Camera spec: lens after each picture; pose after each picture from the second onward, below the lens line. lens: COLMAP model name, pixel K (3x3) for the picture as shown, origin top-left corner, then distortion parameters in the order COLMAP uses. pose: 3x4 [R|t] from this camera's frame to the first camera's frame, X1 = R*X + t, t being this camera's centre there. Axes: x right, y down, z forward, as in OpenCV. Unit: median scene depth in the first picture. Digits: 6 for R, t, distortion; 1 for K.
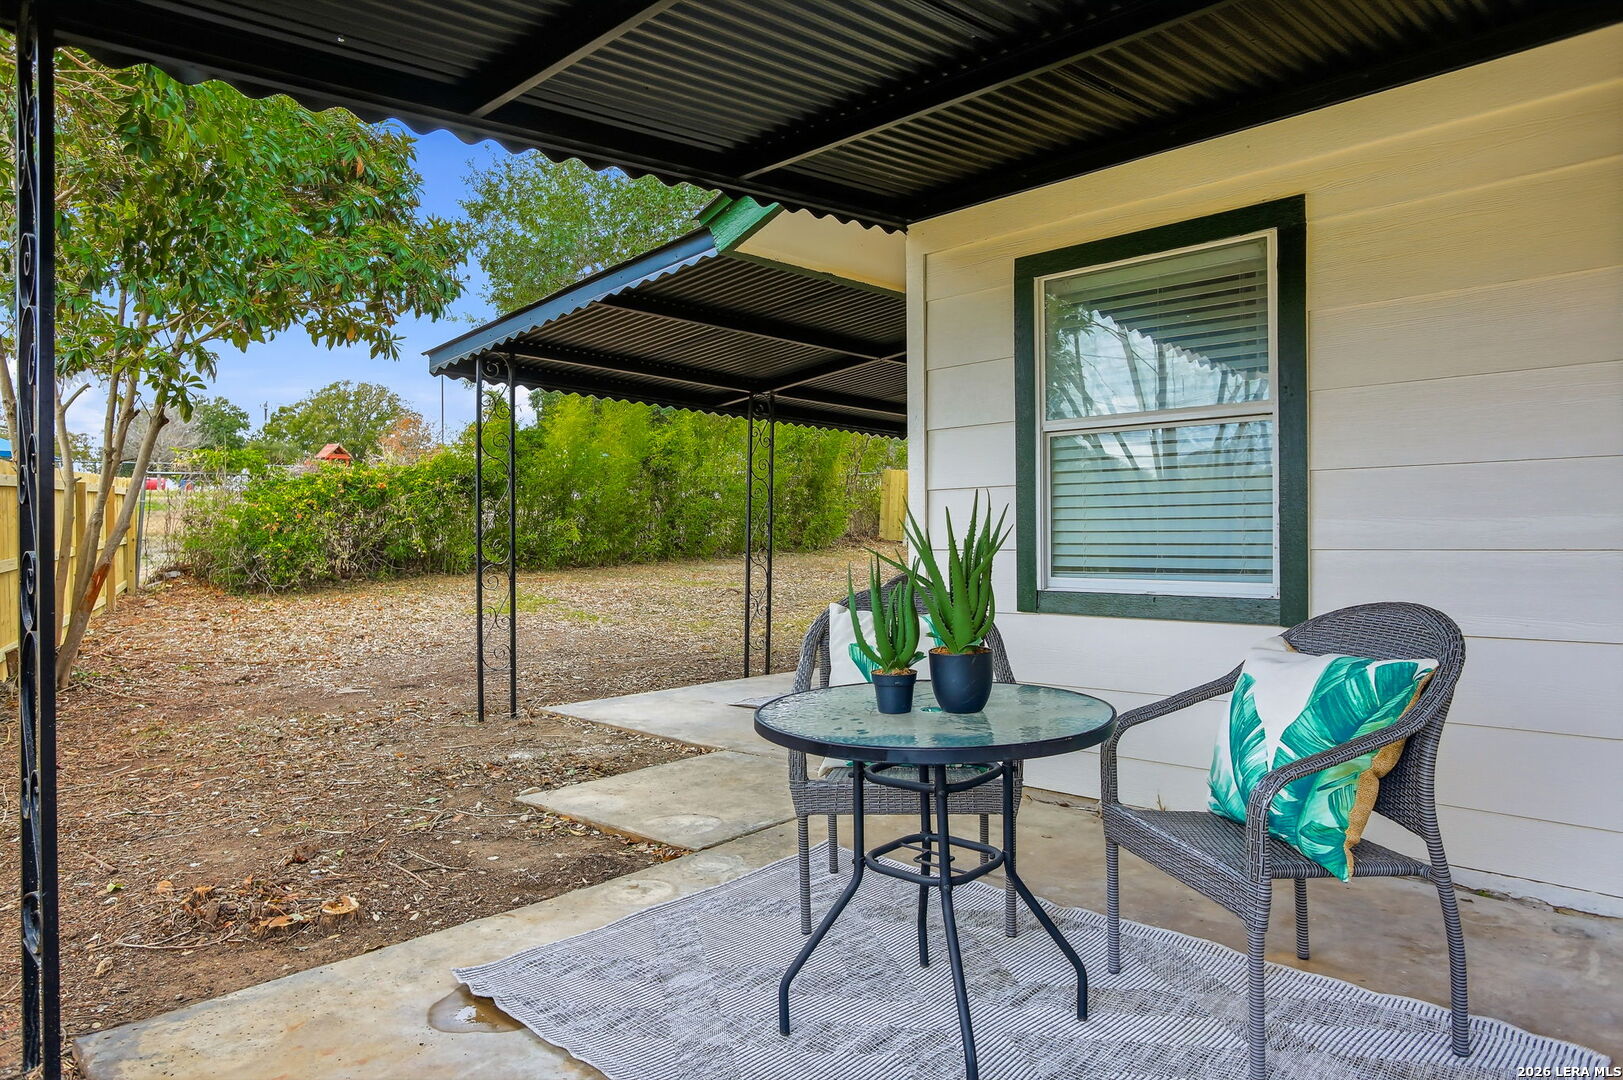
lens RADIAL K [[1221.9, 0, 845.6], [0, 1221.9, 535.6], [0, 0, 1]] dist [0.001075, 0.001715]
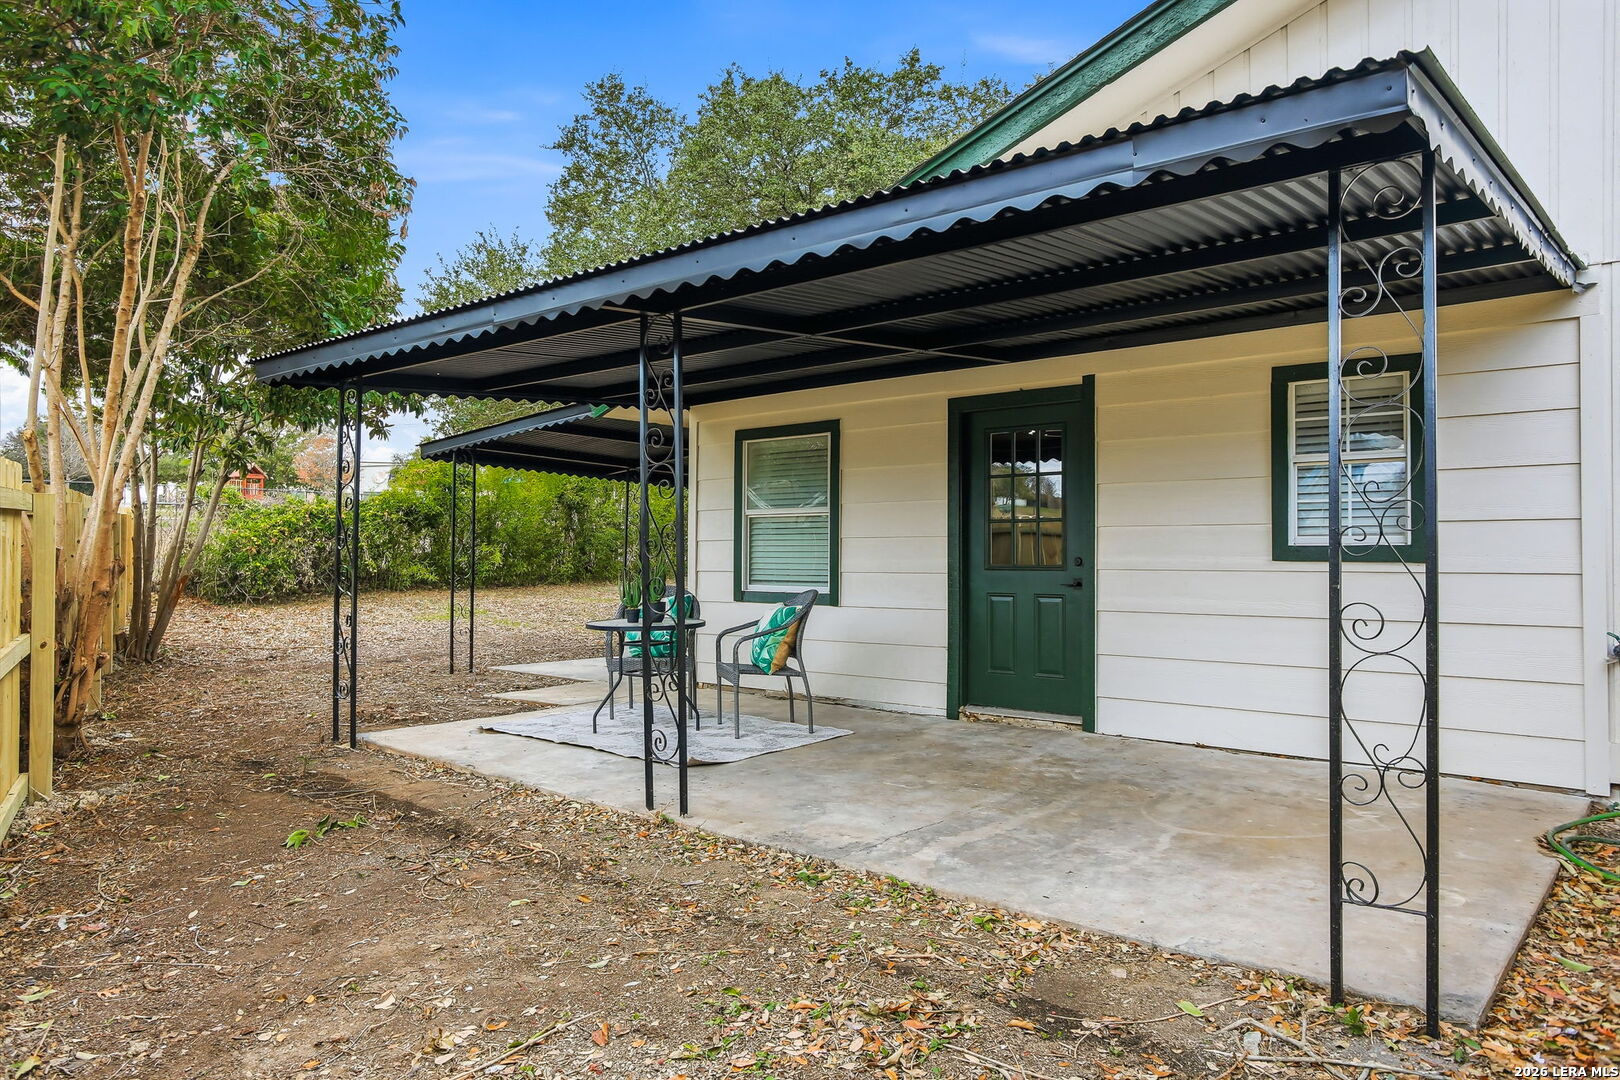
lens RADIAL K [[1262.1, 0, 810.0], [0, 1262.1, 540.0], [0, 0, 1]] dist [0.004783, 0.001239]
pose [[0.999428, 0.014502, 0.030541, 0.077970], [-0.013957, 0.999741, -0.017990, -0.002038], [-0.030794, 0.017553, 0.999372, -0.435344]]
